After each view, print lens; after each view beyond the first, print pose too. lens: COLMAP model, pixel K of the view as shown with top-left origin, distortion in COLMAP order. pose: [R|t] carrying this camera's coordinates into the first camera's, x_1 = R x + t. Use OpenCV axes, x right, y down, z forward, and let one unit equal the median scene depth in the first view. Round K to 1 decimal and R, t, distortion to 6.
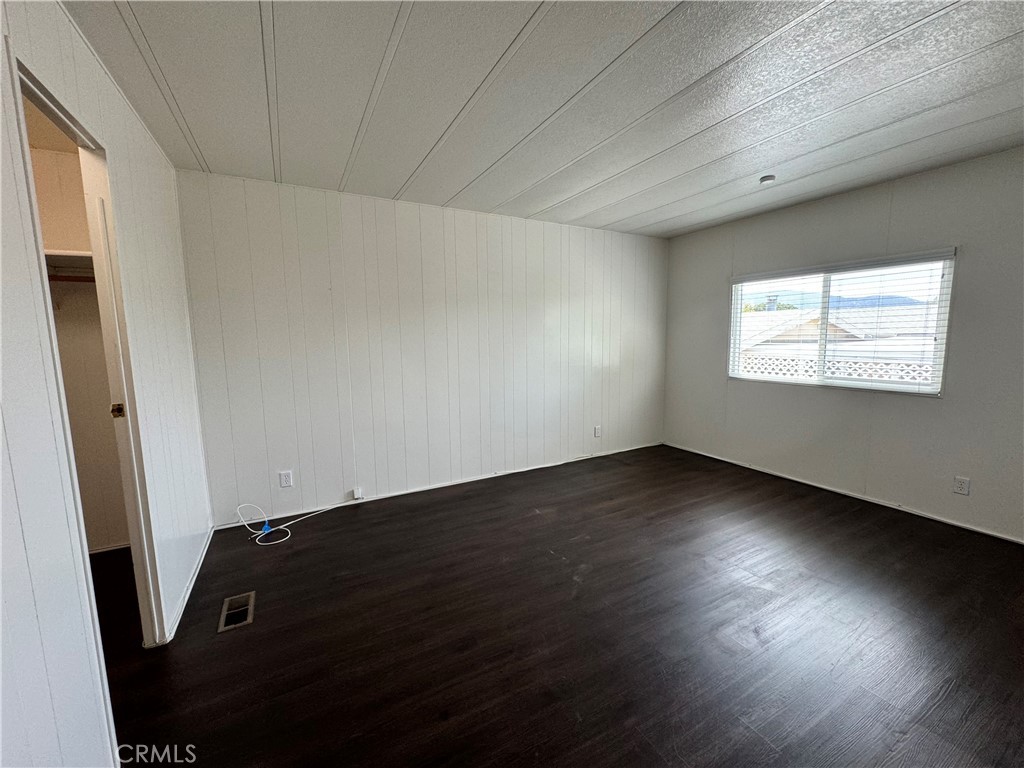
lens RADIAL K [[409.2, 0, 513.7], [0, 409.2, 383.4], [0, 0, 1]] dist [-0.001393, 0.000451]
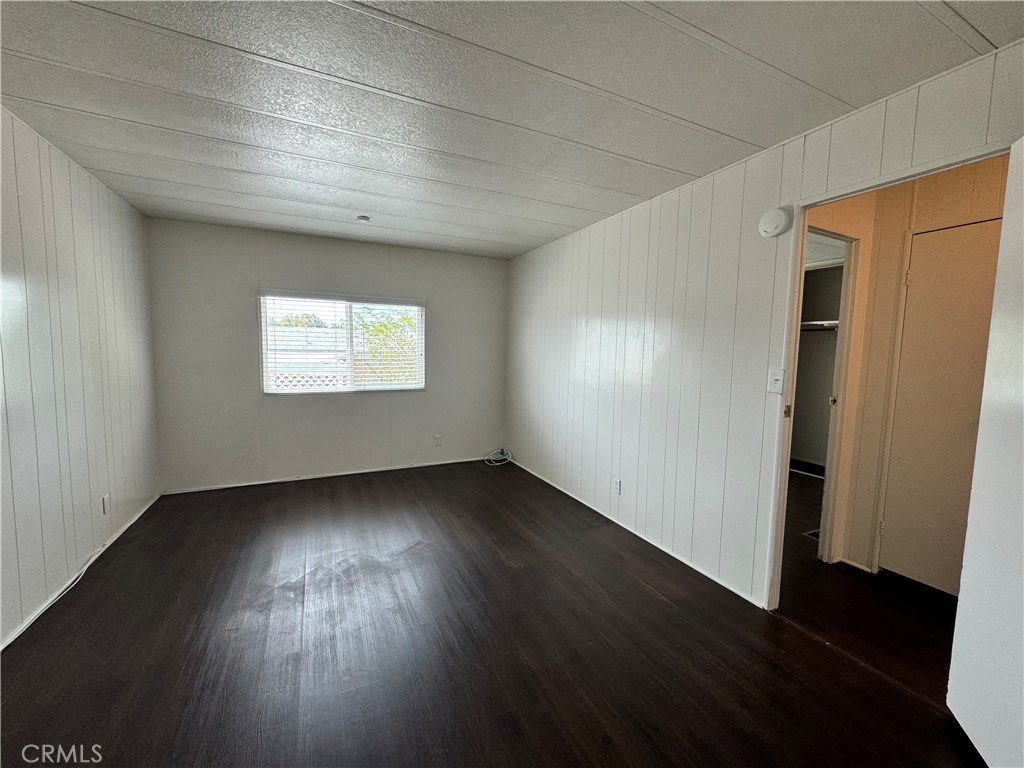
lens RADIAL K [[409.2, 0, 513.7], [0, 409.2, 383.4], [0, 0, 1]] dist [-0.001393, 0.000451]
pose [[0.051432, -0.070934, 0.996154, -0.437420], [0.096865, 0.993126, 0.065717, -0.051760], [-0.993968, 0.093112, 0.057949, 0.430788]]
